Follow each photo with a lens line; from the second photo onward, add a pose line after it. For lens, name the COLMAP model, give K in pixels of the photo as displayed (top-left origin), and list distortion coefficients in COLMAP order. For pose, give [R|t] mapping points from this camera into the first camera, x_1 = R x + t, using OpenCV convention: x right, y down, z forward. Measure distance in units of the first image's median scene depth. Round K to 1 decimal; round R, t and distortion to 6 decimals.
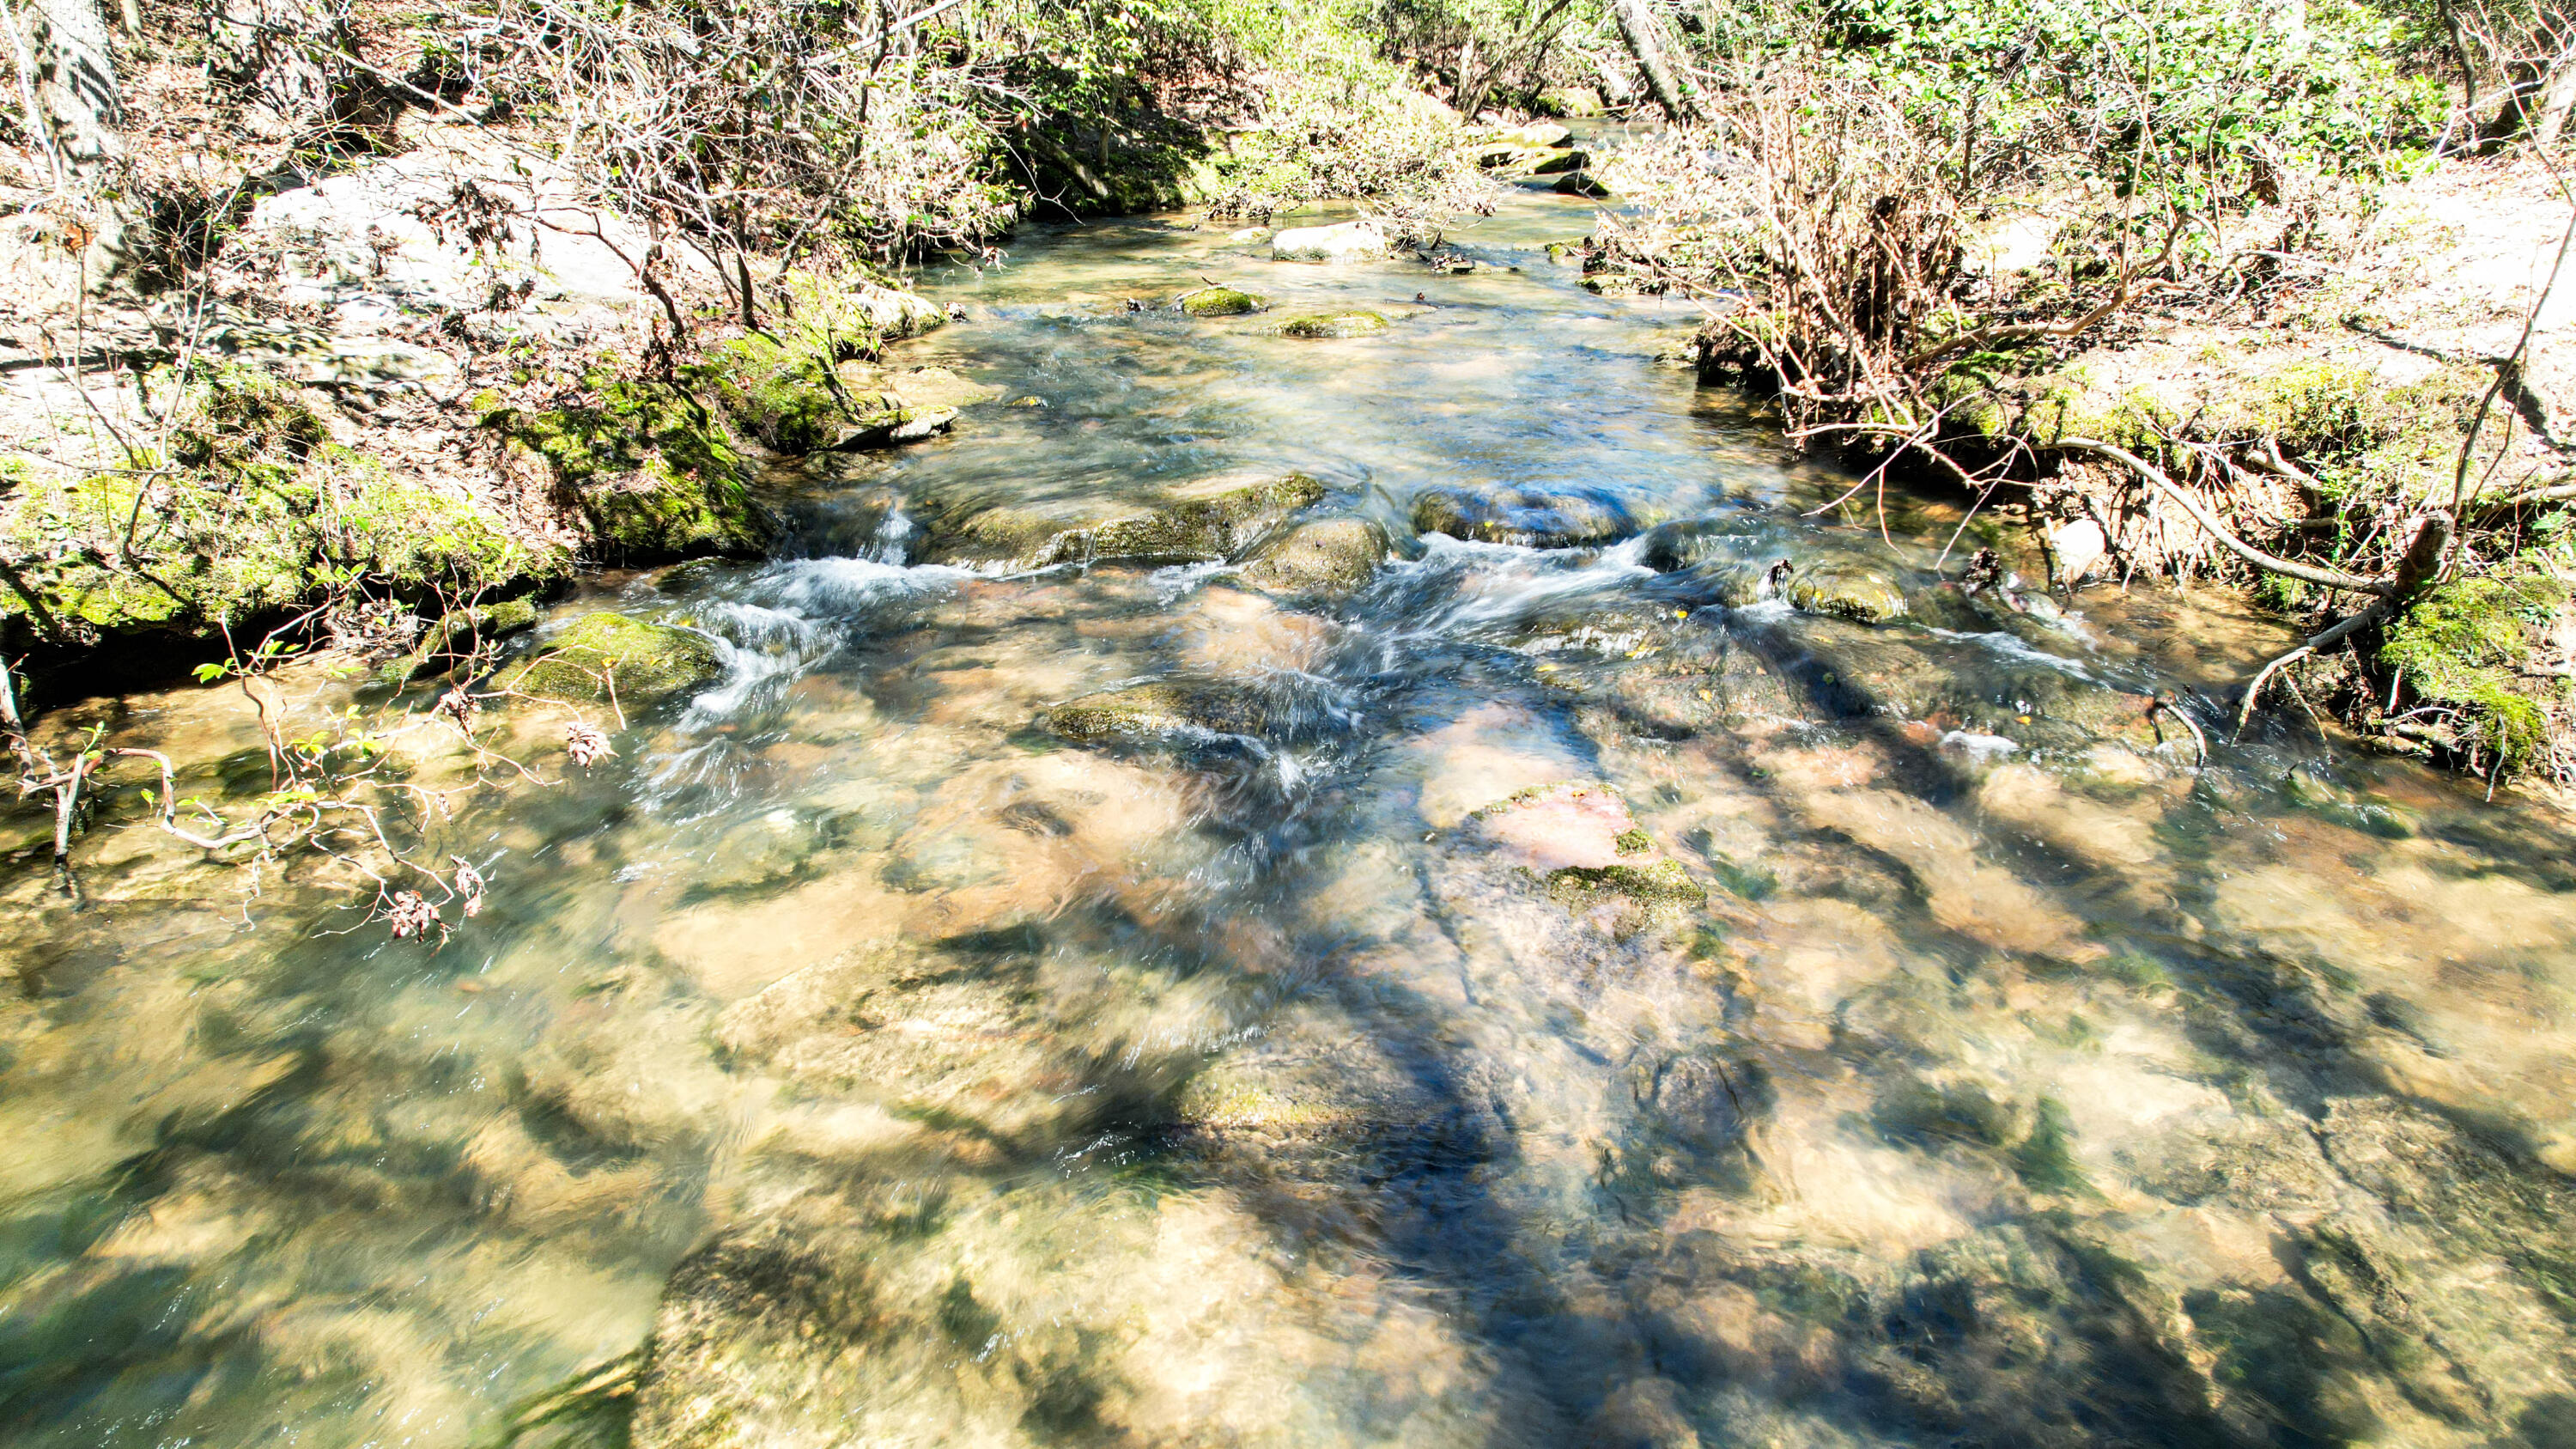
lens RADIAL K [[1663.3, 0, 1288.0], [0, 1663.3, 724.5], [0, 0, 1]] dist [-0.093379, 0.089790]
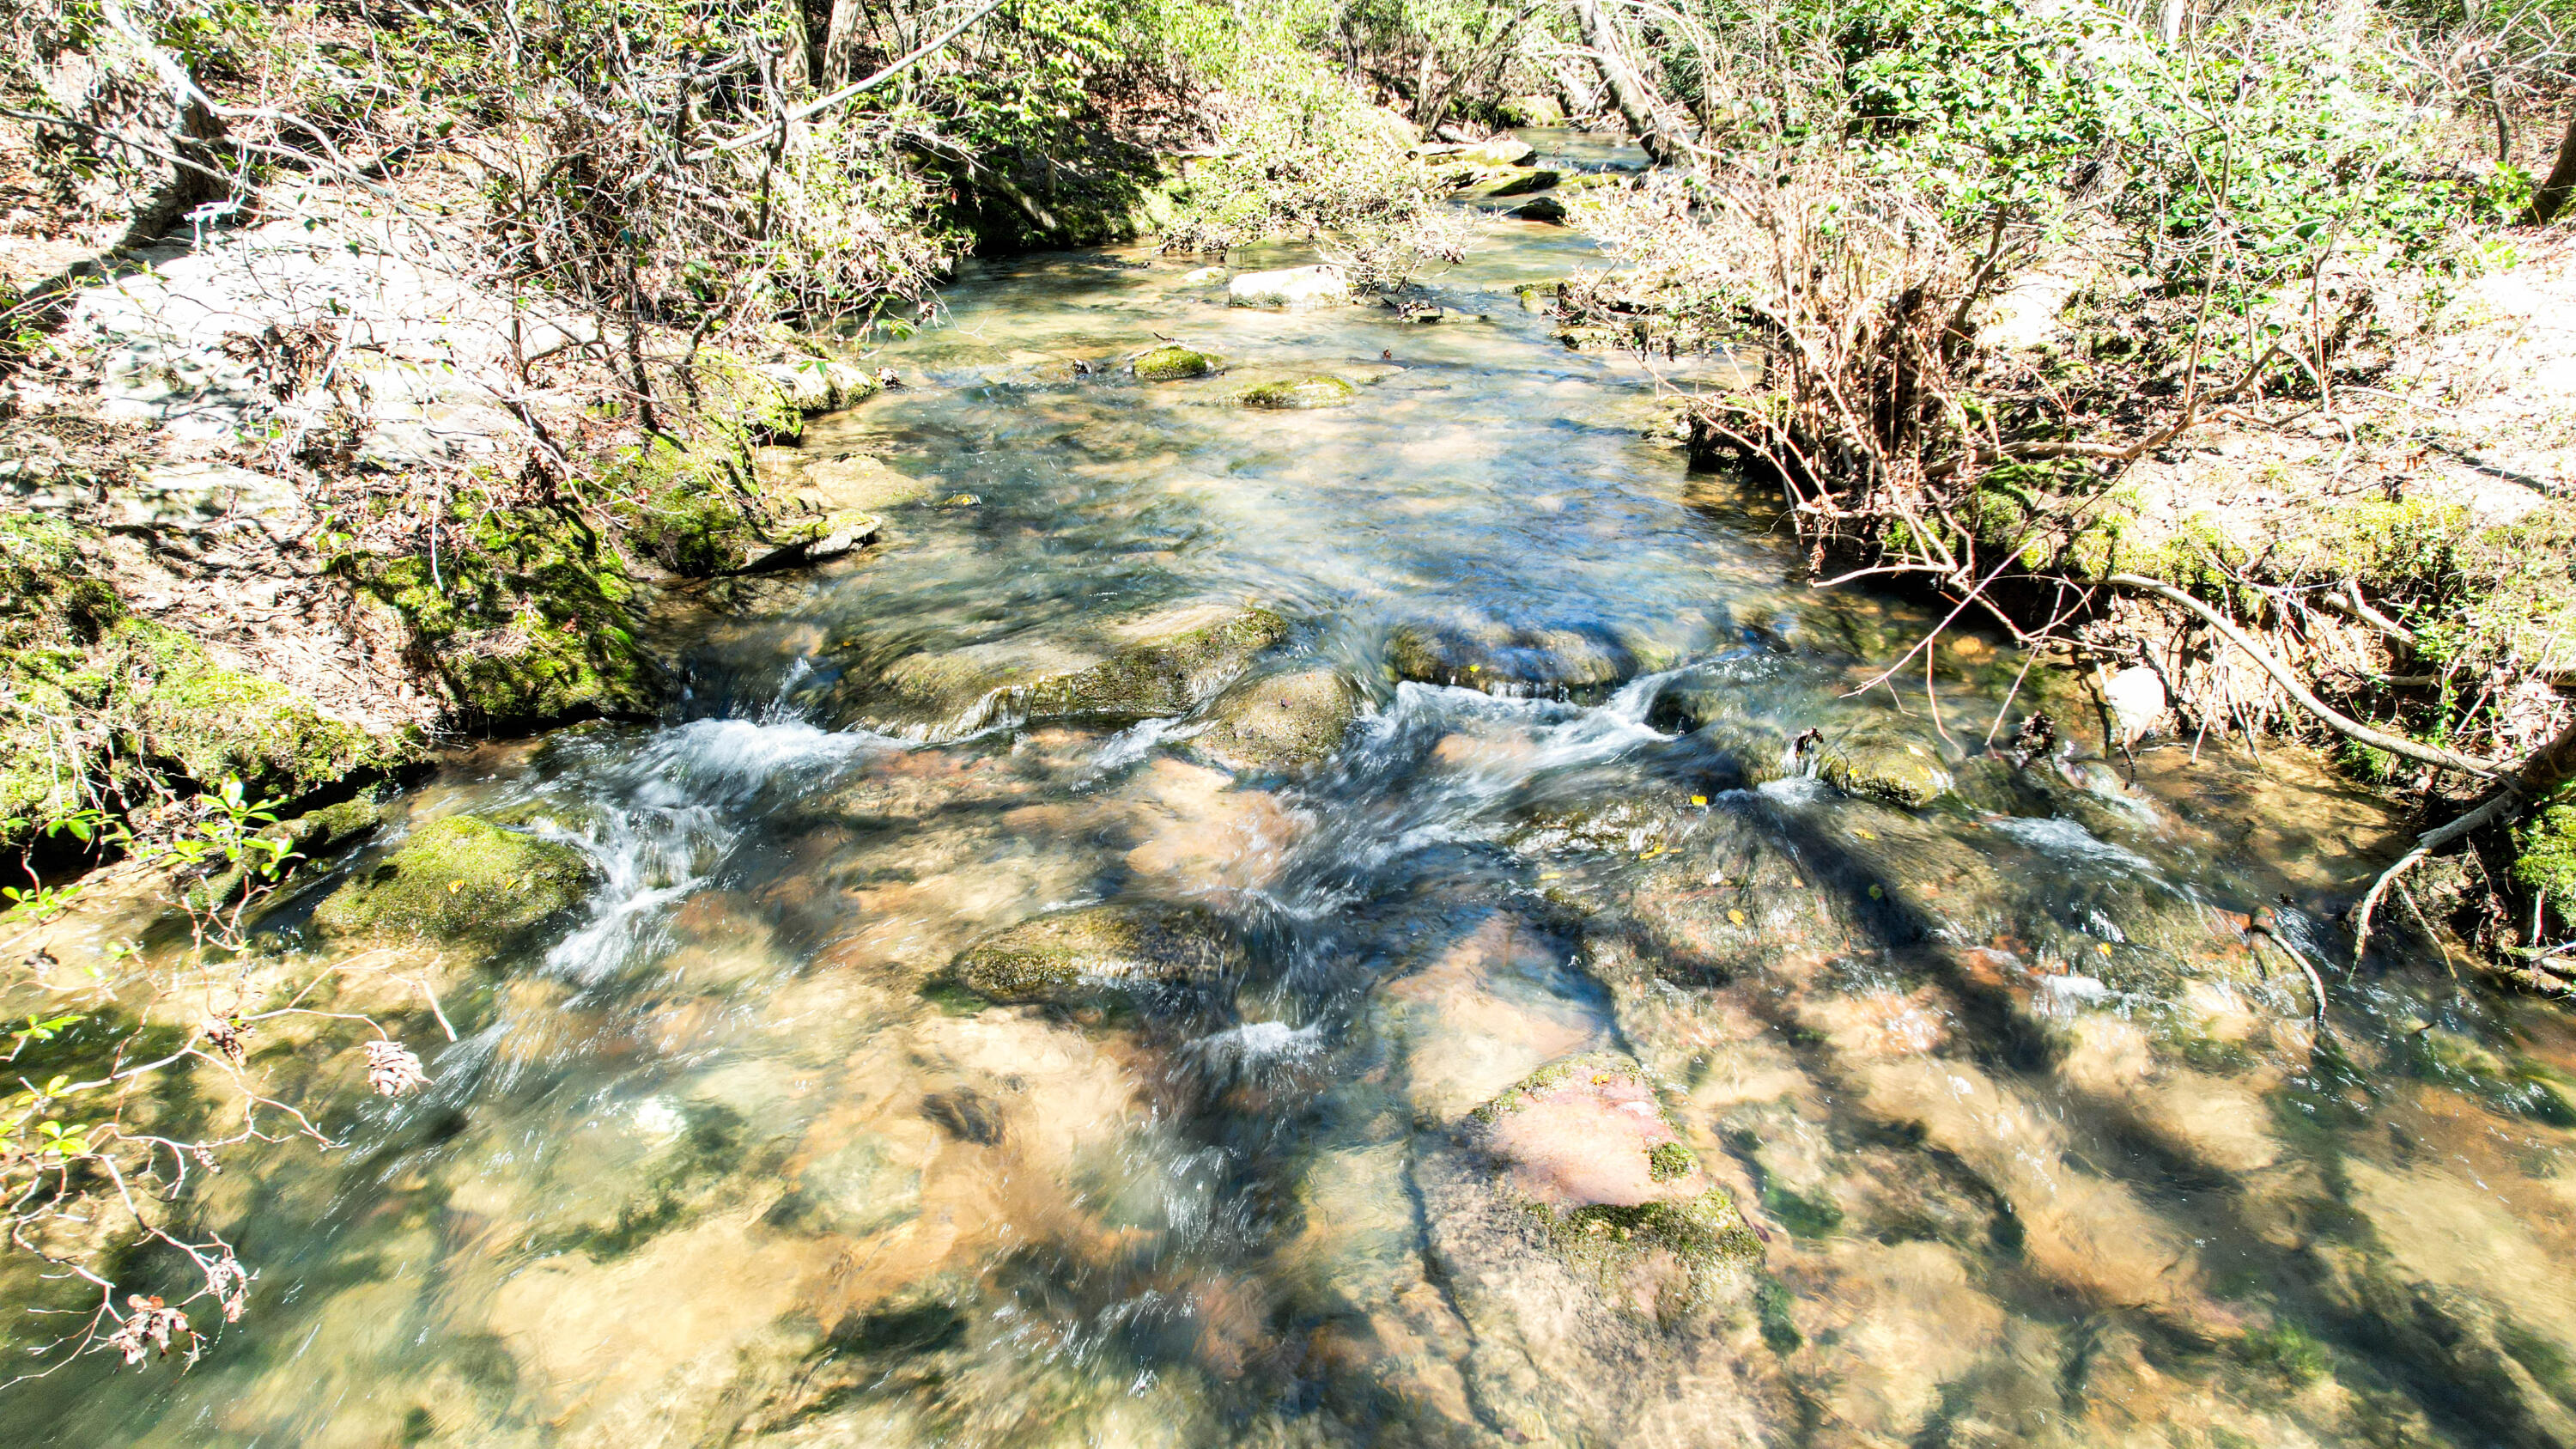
lens RADIAL K [[1663.3, 0, 1288.0], [0, 1663.3, 724.5], [0, 0, 1]] dist [-0.093379, 0.089790]
pose [[0.999673, -0.009703, 0.023651, -0.000522], [0.009632, 0.999949, 0.003101, -0.097779], [-0.023680, -0.002872, 0.999715, 0.114147]]
